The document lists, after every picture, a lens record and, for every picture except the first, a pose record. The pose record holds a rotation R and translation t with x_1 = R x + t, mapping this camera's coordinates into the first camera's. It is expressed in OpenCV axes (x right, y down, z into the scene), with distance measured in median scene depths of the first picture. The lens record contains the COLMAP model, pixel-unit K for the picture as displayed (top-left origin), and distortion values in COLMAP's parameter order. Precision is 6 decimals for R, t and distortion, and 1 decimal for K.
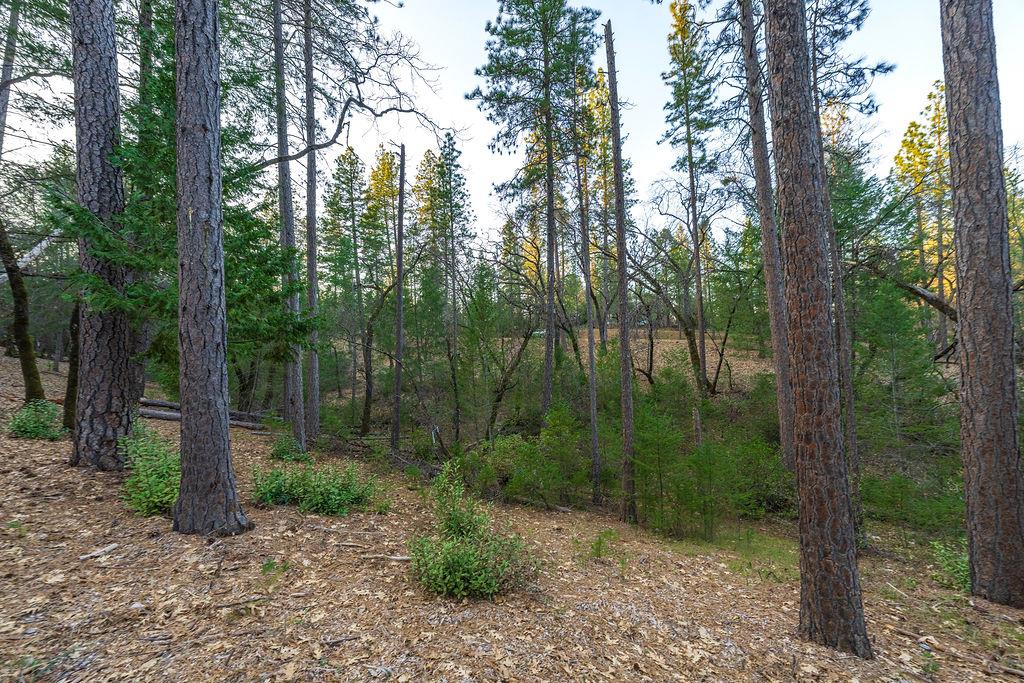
lens RADIAL K [[349.8, 0, 512.8], [0, 349.8, 344.1], [0, 0, 1]] dist [0.001279, 0.000204]
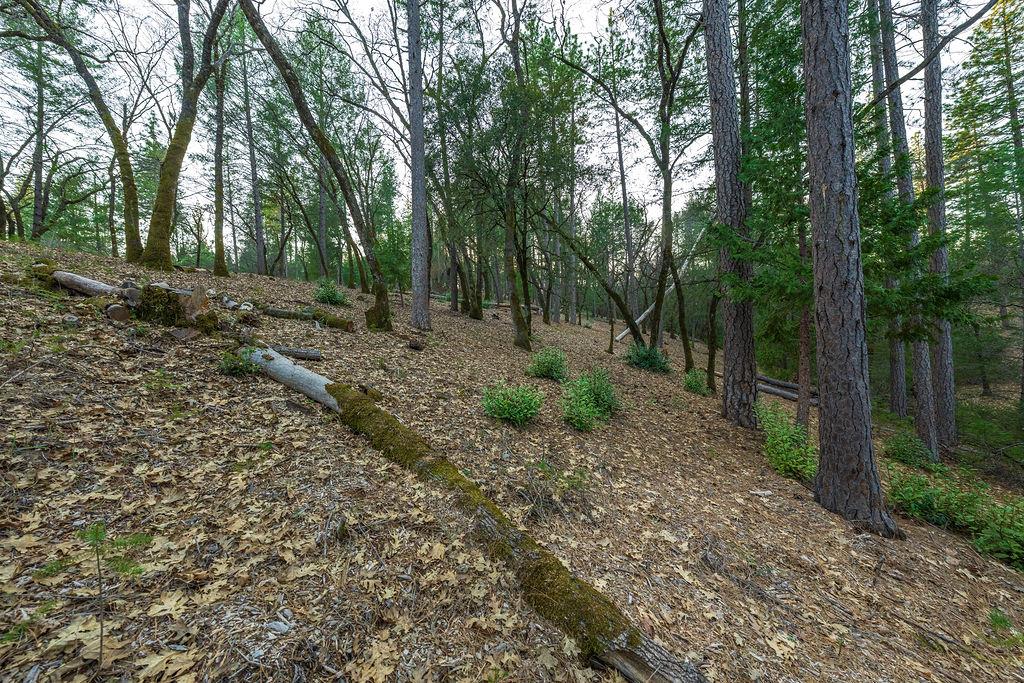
lens RADIAL K [[349.8, 0, 511.8], [0, 349.8, 342.0], [0, 0, 1]] dist [0.001279, 0.000204]
pose [[0.178280, 0.000497, -0.983980, -0.087792], [0.049511, 0.998729, 0.009474, 0.000115], [0.982733, -0.050407, 0.178029, -0.052255]]
